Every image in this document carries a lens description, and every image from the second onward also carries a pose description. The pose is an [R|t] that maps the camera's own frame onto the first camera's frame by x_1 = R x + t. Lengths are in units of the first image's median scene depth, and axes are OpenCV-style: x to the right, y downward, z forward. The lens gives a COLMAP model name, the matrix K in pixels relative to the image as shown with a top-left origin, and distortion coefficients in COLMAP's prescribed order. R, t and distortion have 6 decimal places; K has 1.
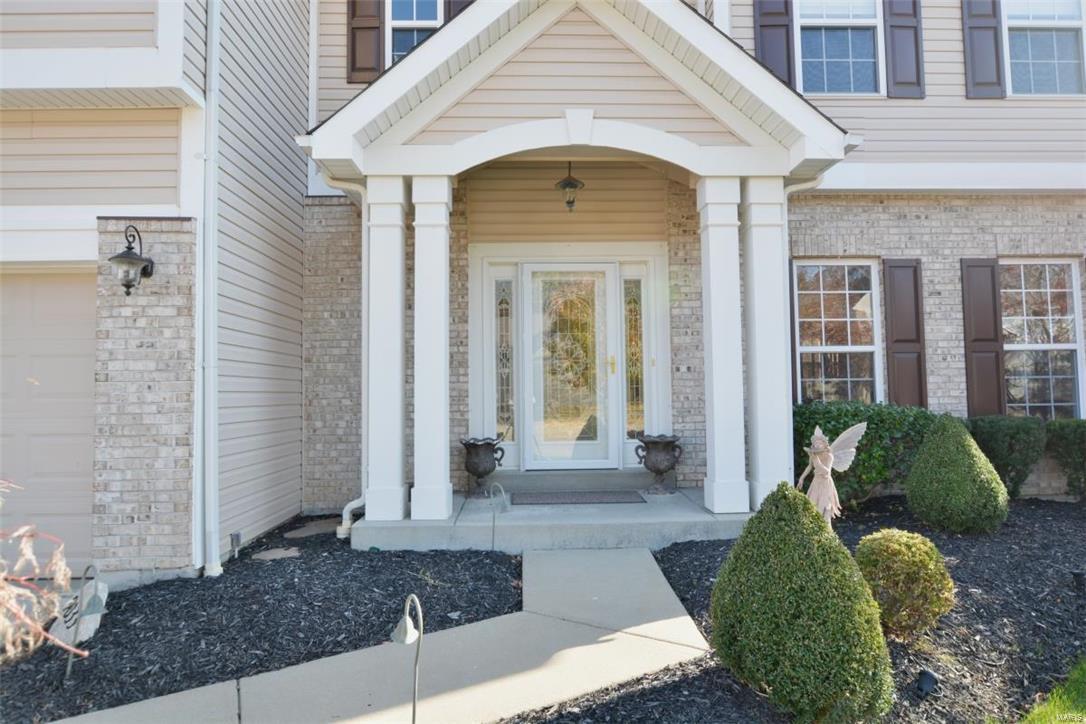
lens RADIAL K [[639.2, 0, 545.6], [0, 639.2, 352.5], [0, 0, 1]] dist [-0.006786, 0.001001]
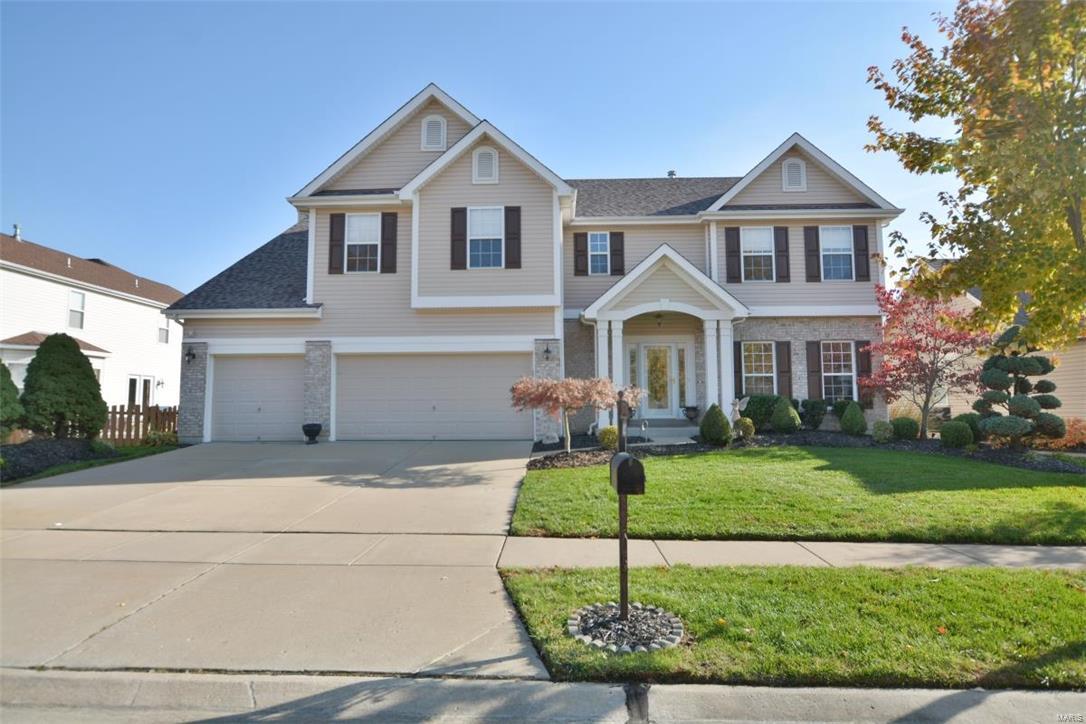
lens RADIAL K [[639.2, 0, 545.6], [0, 639.2, 352.5], [0, 0, 1]] dist [-0.006786, 0.001001]
pose [[0.998028, 0.000444, -0.062773, -0.270294], [-0.002183, 0.999616, -0.027637, -0.023400], [0.062737, 0.027719, 0.997645, -1.754742]]
